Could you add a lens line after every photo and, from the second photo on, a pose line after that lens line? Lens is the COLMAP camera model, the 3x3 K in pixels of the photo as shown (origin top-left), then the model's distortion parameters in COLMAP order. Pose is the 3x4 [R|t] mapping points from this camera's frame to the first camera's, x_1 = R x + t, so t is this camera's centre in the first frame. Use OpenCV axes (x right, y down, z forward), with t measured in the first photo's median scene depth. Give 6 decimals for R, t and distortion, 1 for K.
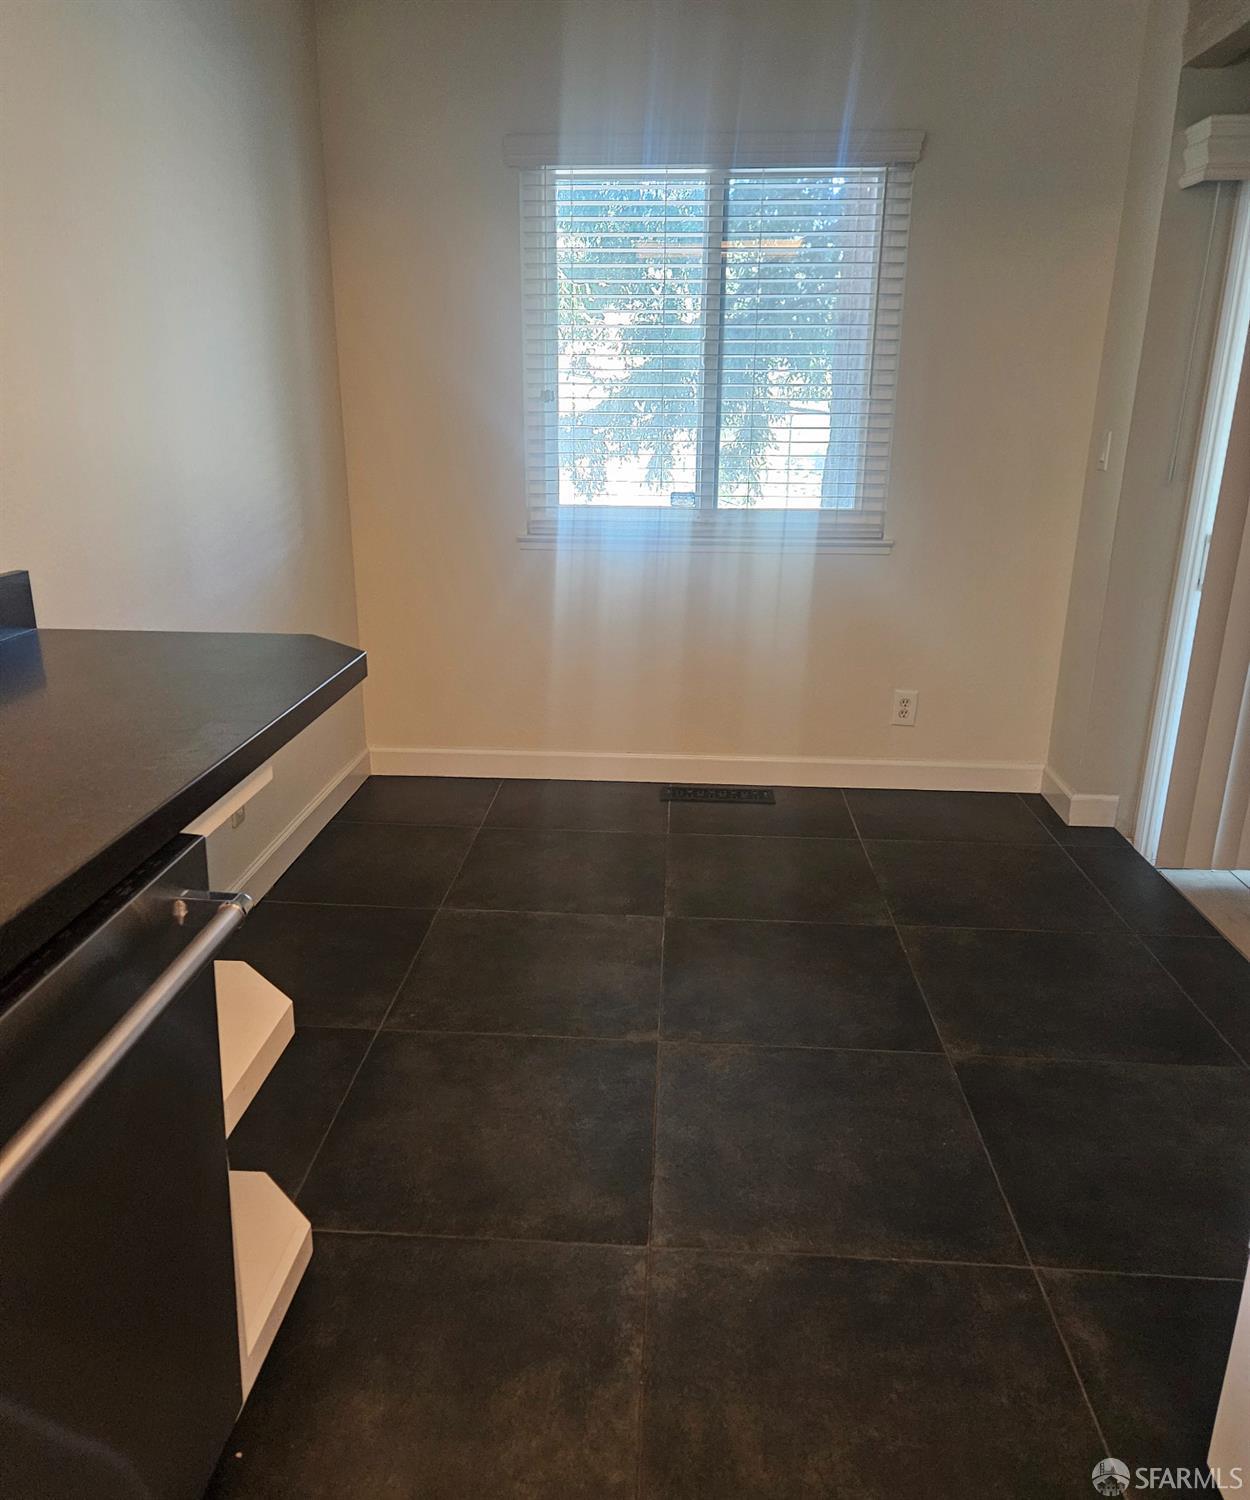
lens RADIAL K [[1123.8, 0, 627.3], [0, 1123.8, 802.7], [0, 0, 1]] dist [0.079181, -0.073445]
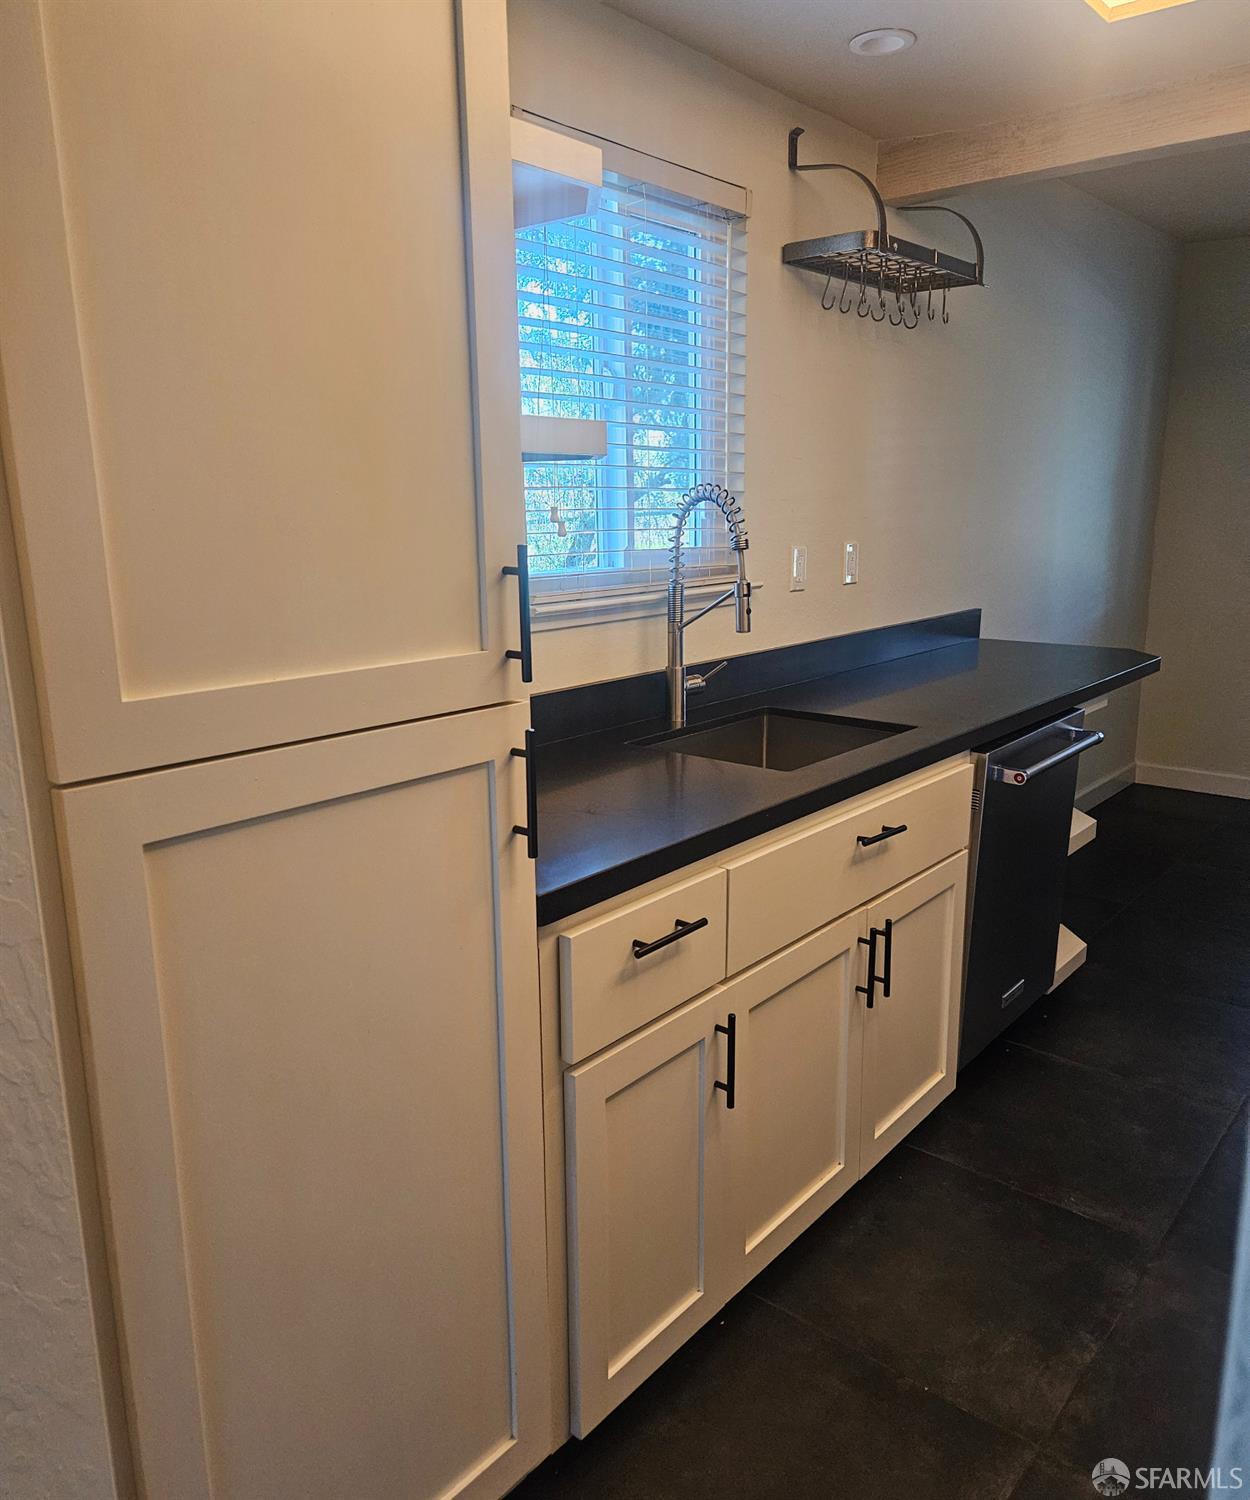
lens RADIAL K [[1097.7, 0, 628.2], [0, 1097.7, 779.8], [0, 0, 1]] dist [0.037252, -0.058413]
pose [[0.788136, 0.143046, -0.598648, 0.091930], [-0.187021, 0.982289, -0.011502, 0.118158], [0.586399, 0.121025, 0.800930, -0.447657]]
